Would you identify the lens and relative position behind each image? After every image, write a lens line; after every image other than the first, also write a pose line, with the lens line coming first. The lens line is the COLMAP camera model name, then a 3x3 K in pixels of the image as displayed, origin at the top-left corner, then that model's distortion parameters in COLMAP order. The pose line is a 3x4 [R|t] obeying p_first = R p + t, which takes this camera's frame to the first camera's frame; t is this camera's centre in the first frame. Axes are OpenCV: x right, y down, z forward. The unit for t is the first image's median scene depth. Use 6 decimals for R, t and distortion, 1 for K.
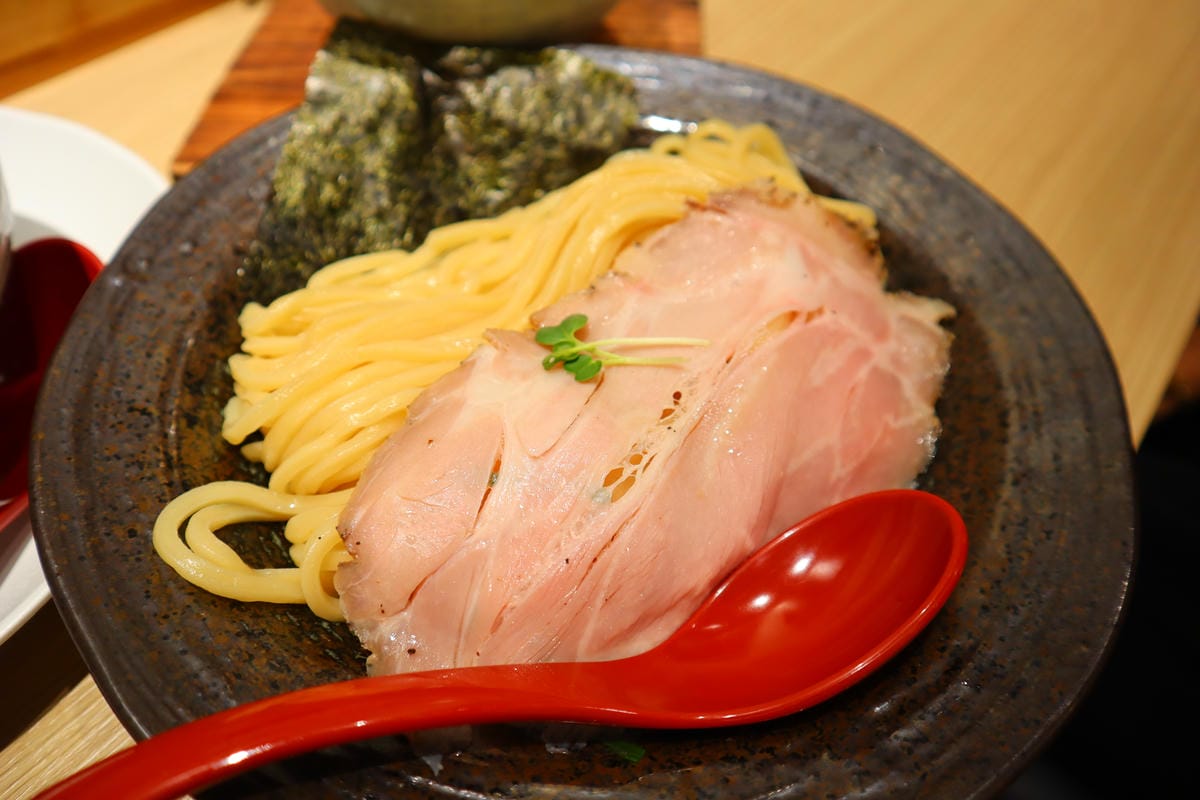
lens RADIAL K [[806.8, 0, 600.0], [0, 806.8, 400.0], [0, 0, 1]] dist [-0.070974, 0.003204]
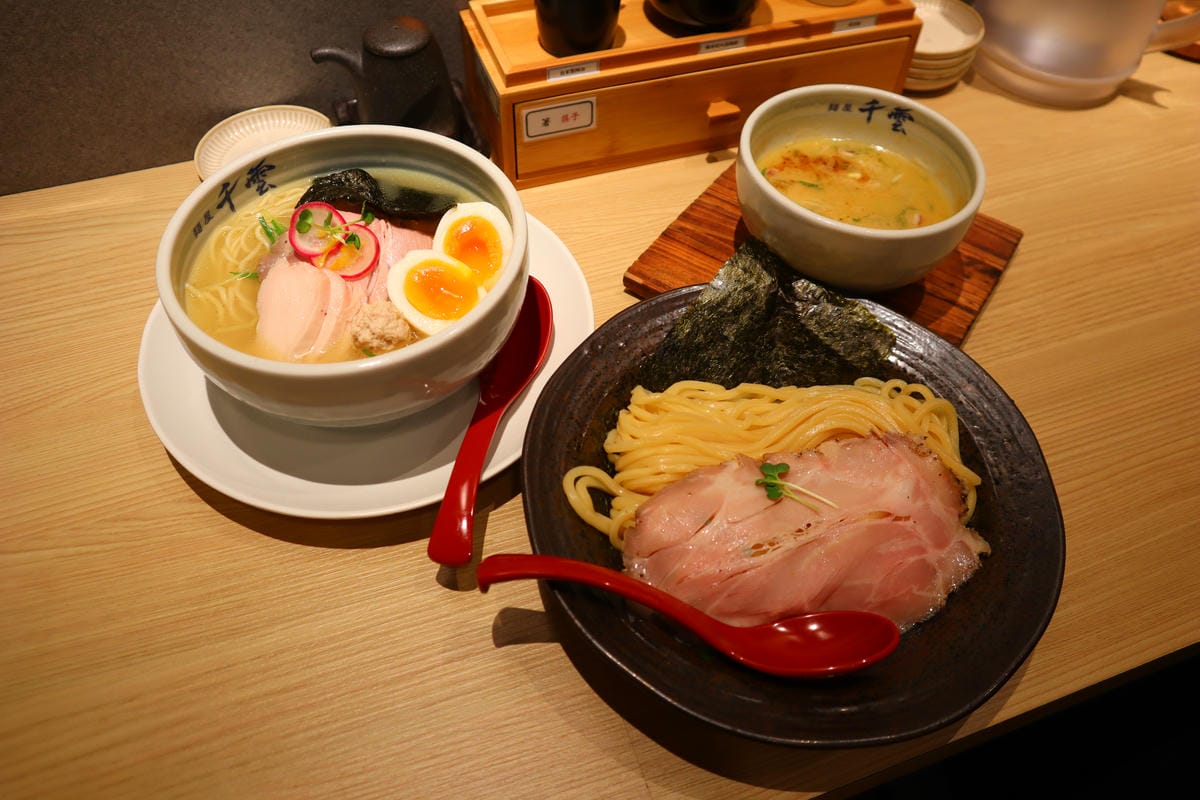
lens RADIAL K [[903.9, 0, 600.0], [0, 903.9, 400.0], [0, 0, 1]] dist [-0.097249, 0.001275]
pose [[0.848164, 0.403881, -0.342781, 0.286853], [-0.409062, 0.910491, 0.060617, -0.206439], [0.336581, 0.088805, 0.937458, -1.255125]]
